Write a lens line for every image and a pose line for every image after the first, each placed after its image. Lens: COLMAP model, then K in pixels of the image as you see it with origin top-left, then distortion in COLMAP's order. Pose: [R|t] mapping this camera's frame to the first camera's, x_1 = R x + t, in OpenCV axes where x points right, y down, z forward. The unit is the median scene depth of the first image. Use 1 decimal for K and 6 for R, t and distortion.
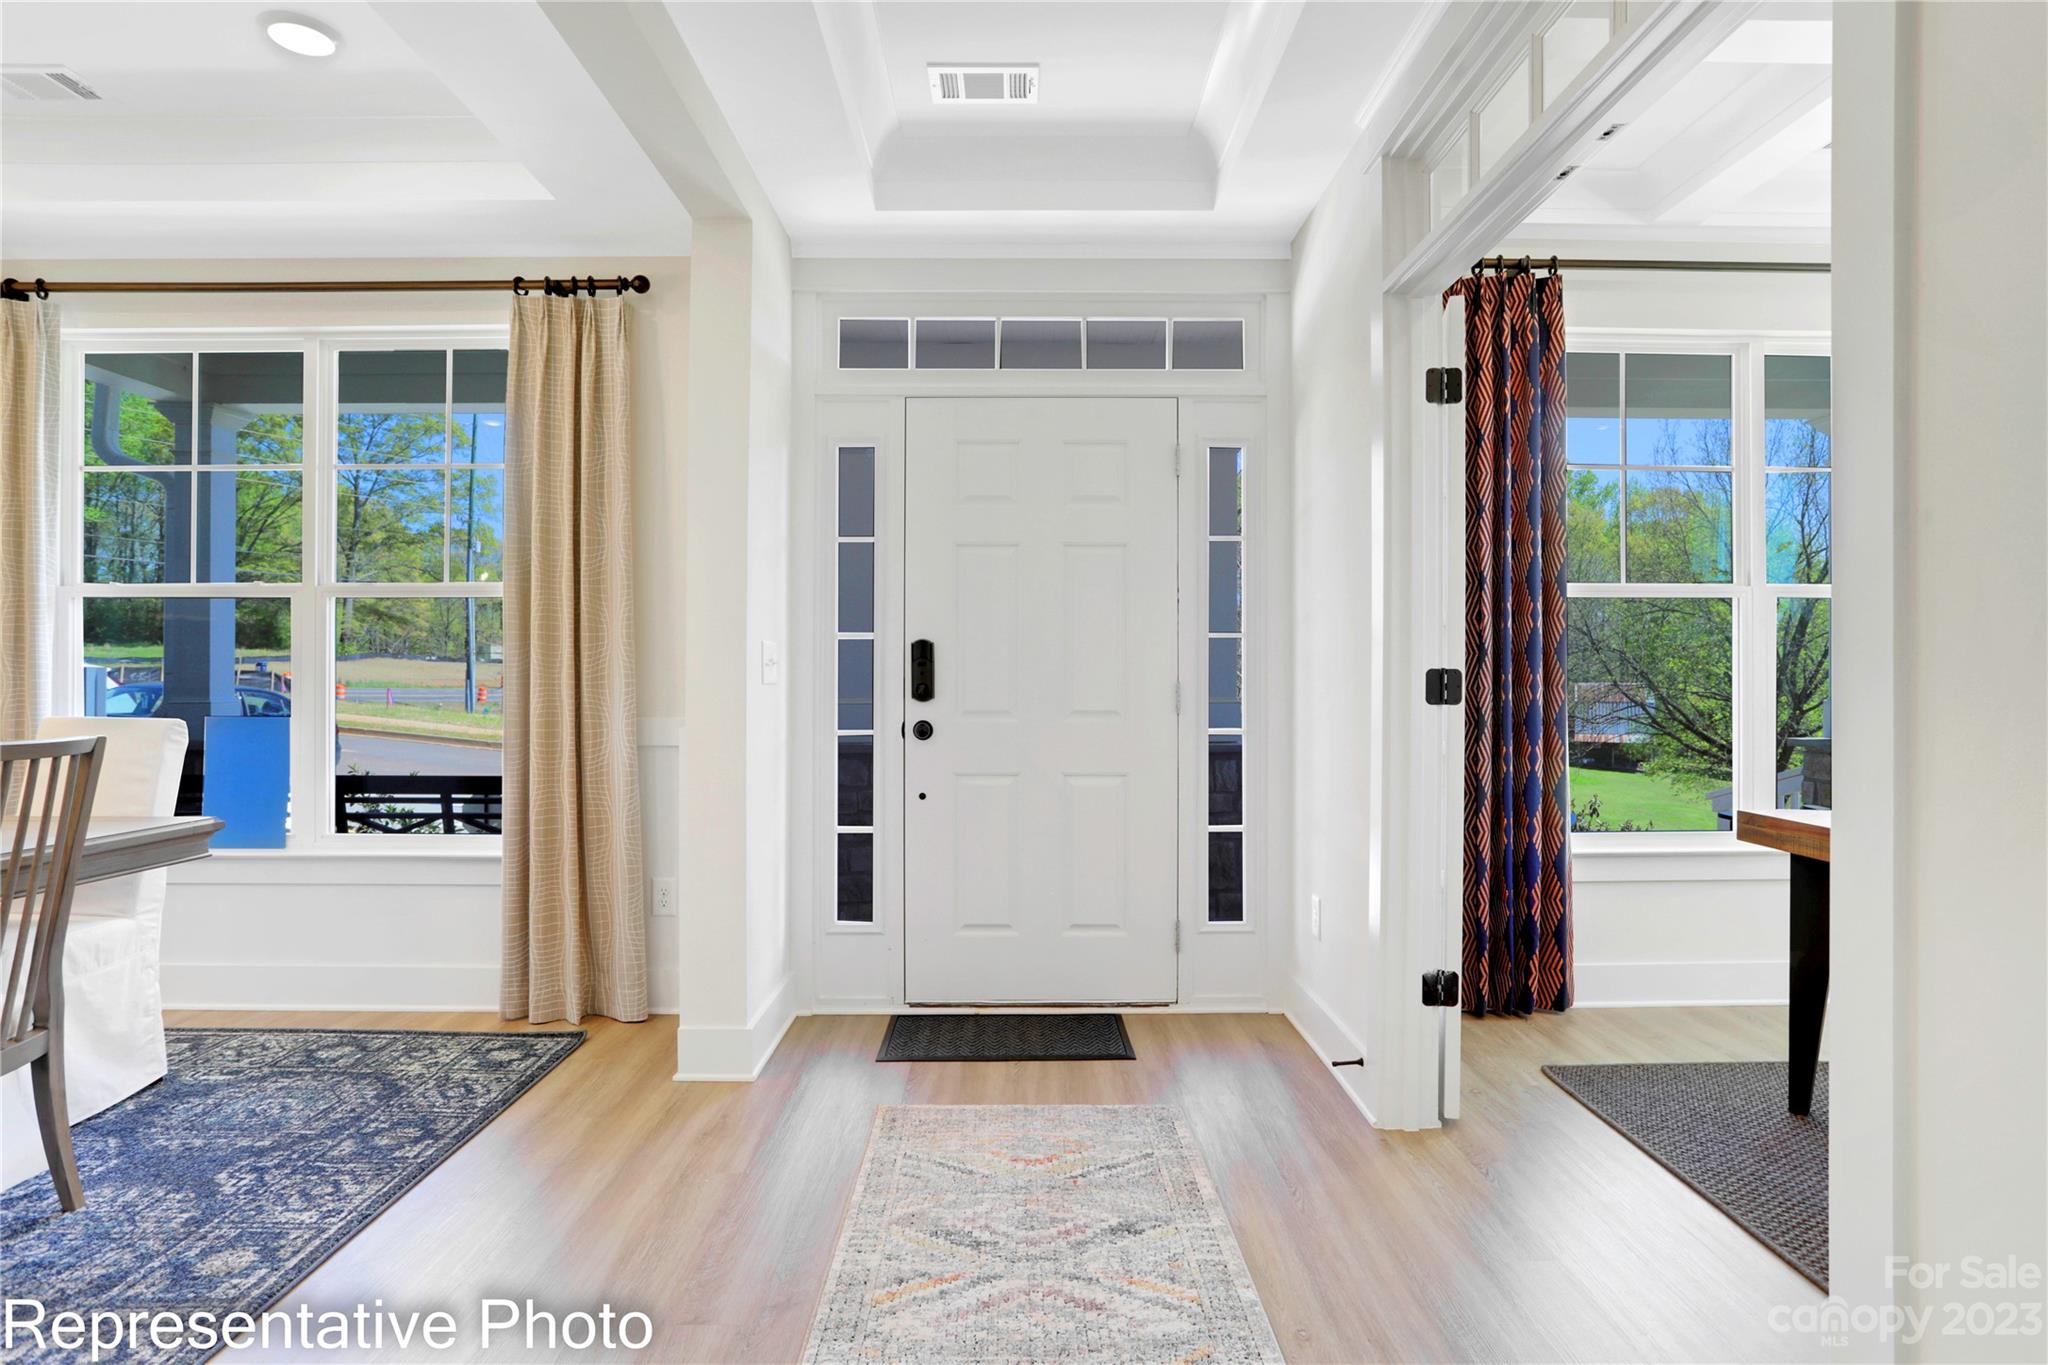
lens RADIAL K [[1133.9, 0, 1030.3], [0, 1133.9, 670.8], [0, 0, 1]] dist [-0.056274, 0.025475]
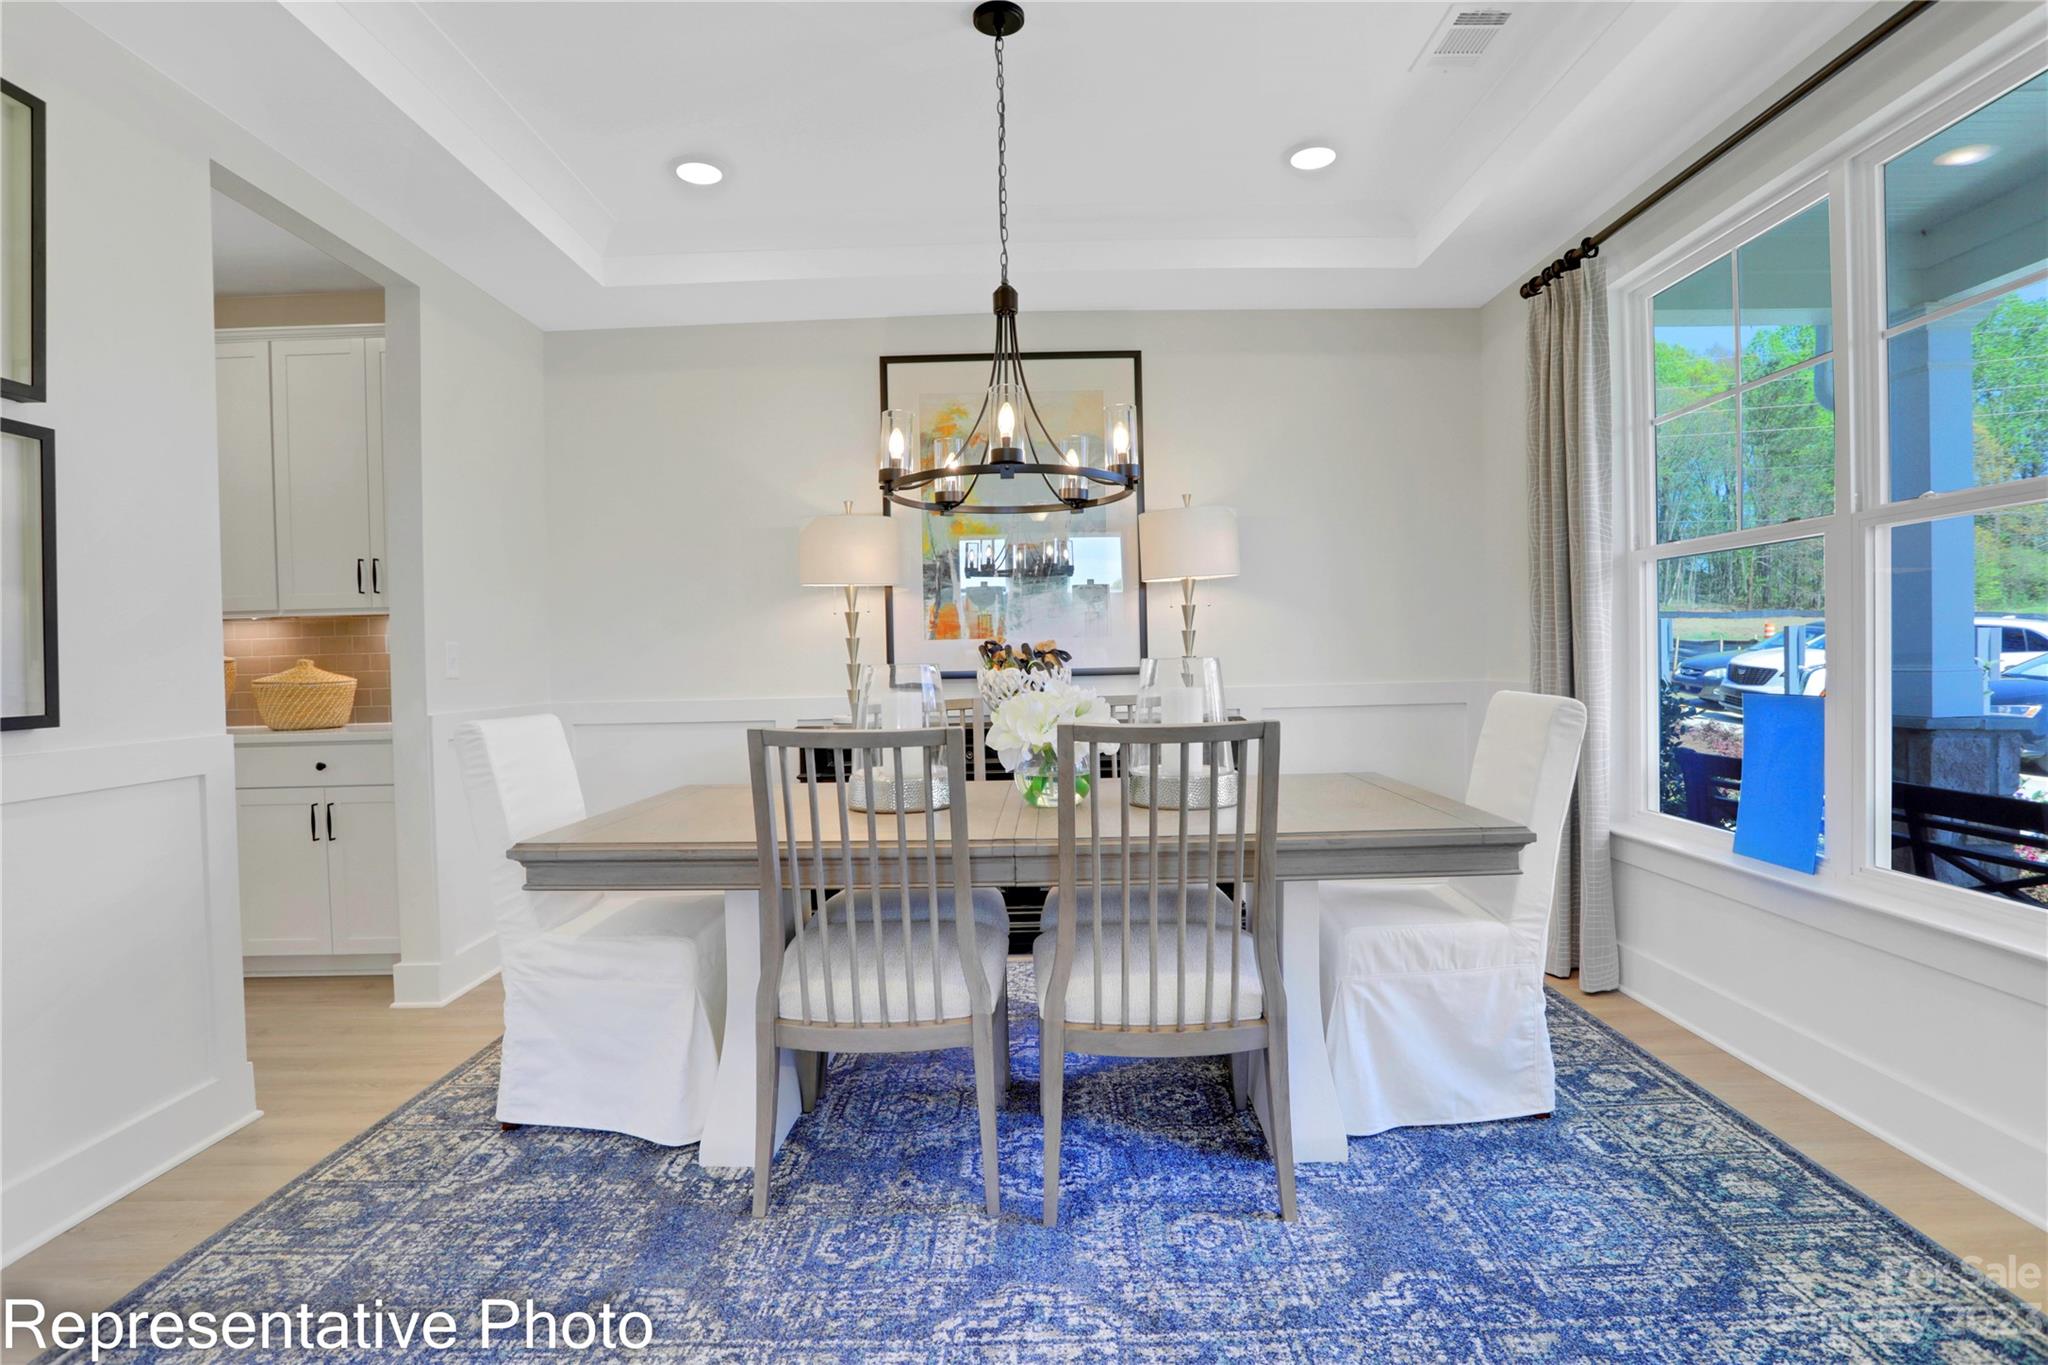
lens RADIAL K [[1008.0, 0, 1024.0], [0, 1008.0, 682.5], [0, 0, 1]] dist [-0.075404, 0.027427]
pose [[-0.011285, 0.028380, -0.999534, -0.026479], [0.022111, 0.999360, 0.028125, 0.001287], [0.999692, -0.021783, -0.011906, 0.553512]]
